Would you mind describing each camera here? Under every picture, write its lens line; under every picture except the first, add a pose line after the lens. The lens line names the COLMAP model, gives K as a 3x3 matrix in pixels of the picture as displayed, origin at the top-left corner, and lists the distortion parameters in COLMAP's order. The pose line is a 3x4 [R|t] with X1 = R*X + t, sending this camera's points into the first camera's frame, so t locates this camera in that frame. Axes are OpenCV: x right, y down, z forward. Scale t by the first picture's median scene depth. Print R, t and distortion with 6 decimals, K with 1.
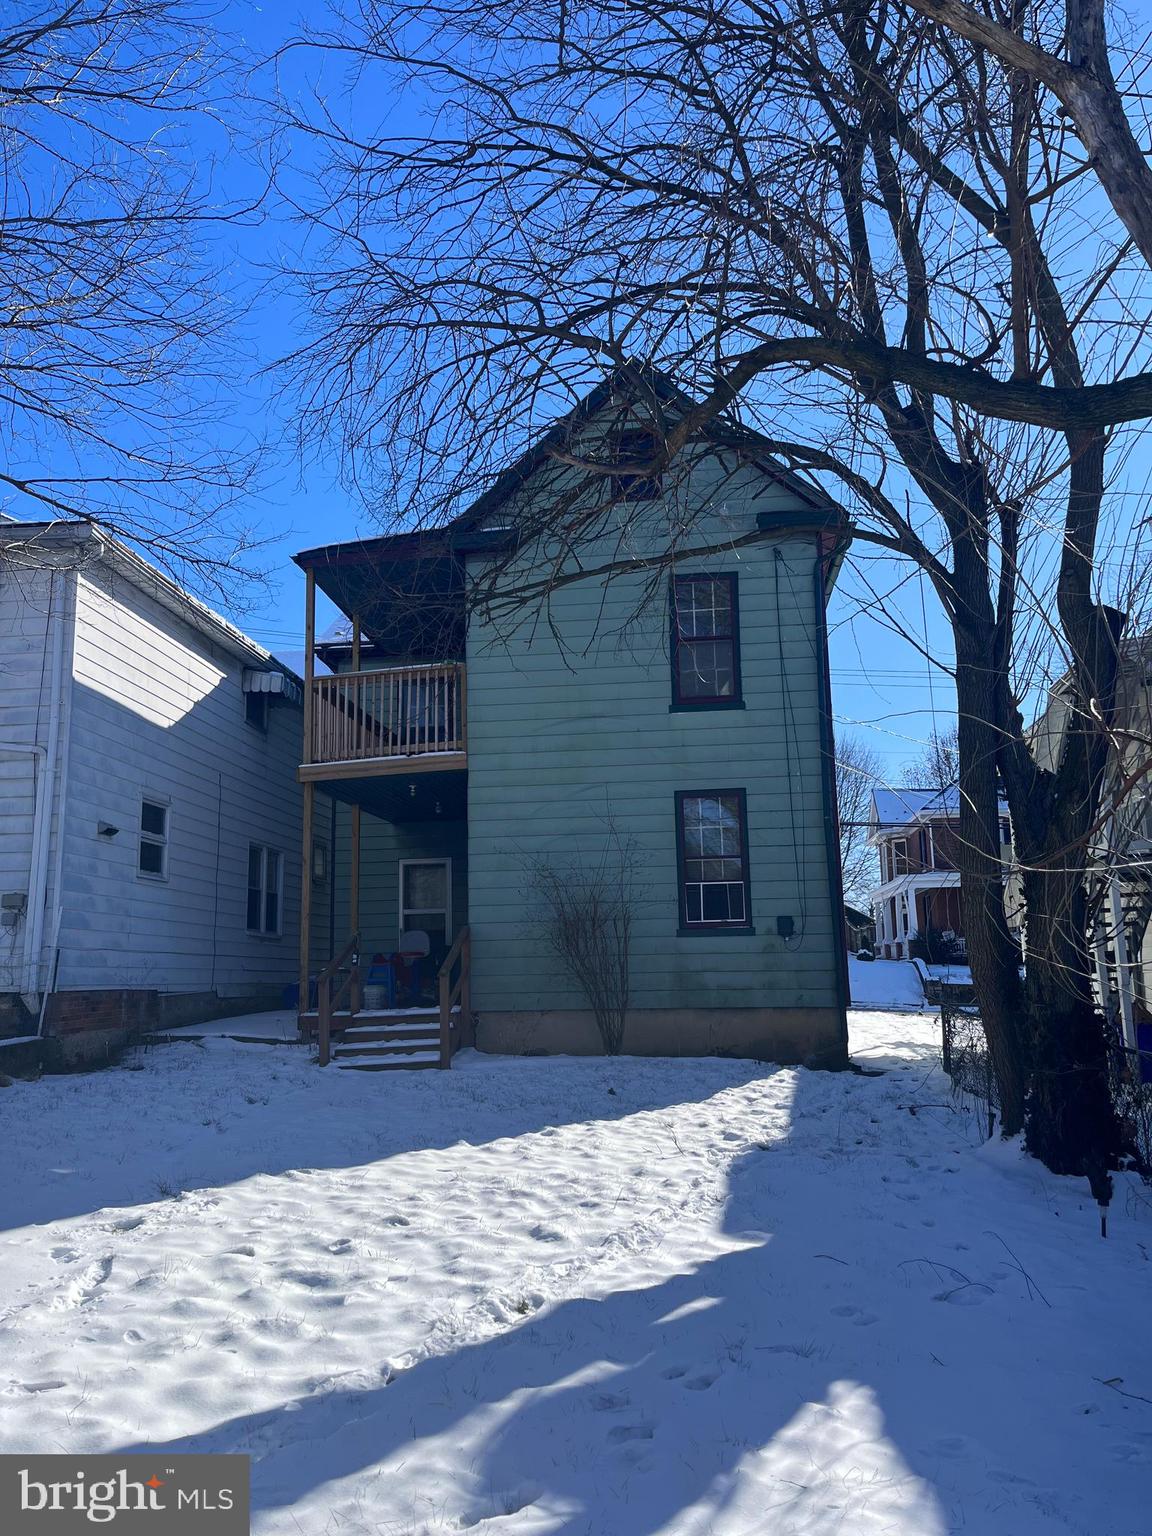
lens RADIAL K [[1165.3, 0, 577.8], [0, 1165.3, 759.7], [0, 0, 1]] dist [0.023574, -0.002621]
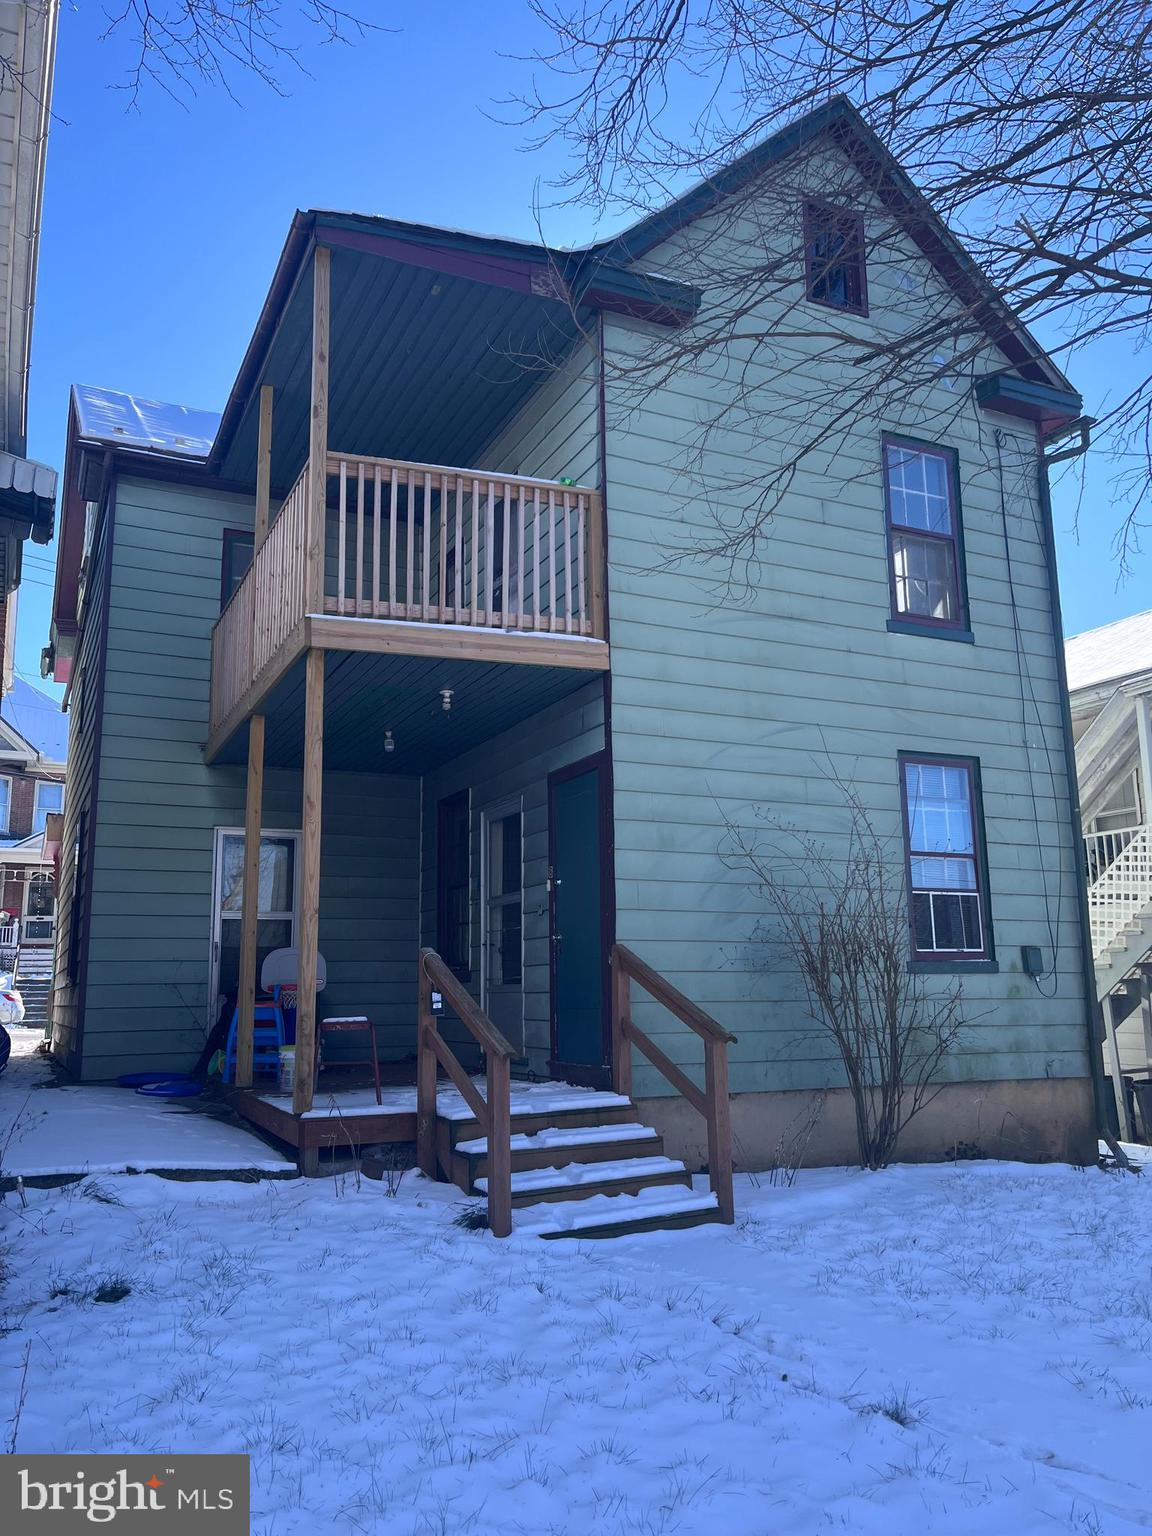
lens RADIAL K [[1165.3, 0, 576.6], [0, 1165.3, 782.3], [0, 0, 1]] dist [0.023574, -0.002621]
pose [[0.852775, 0.104045, 0.511811, -0.404269], [-0.102715, 0.994229, -0.030972, 0.083782], [-0.512079, -0.026158, 0.858540, 0.526680]]
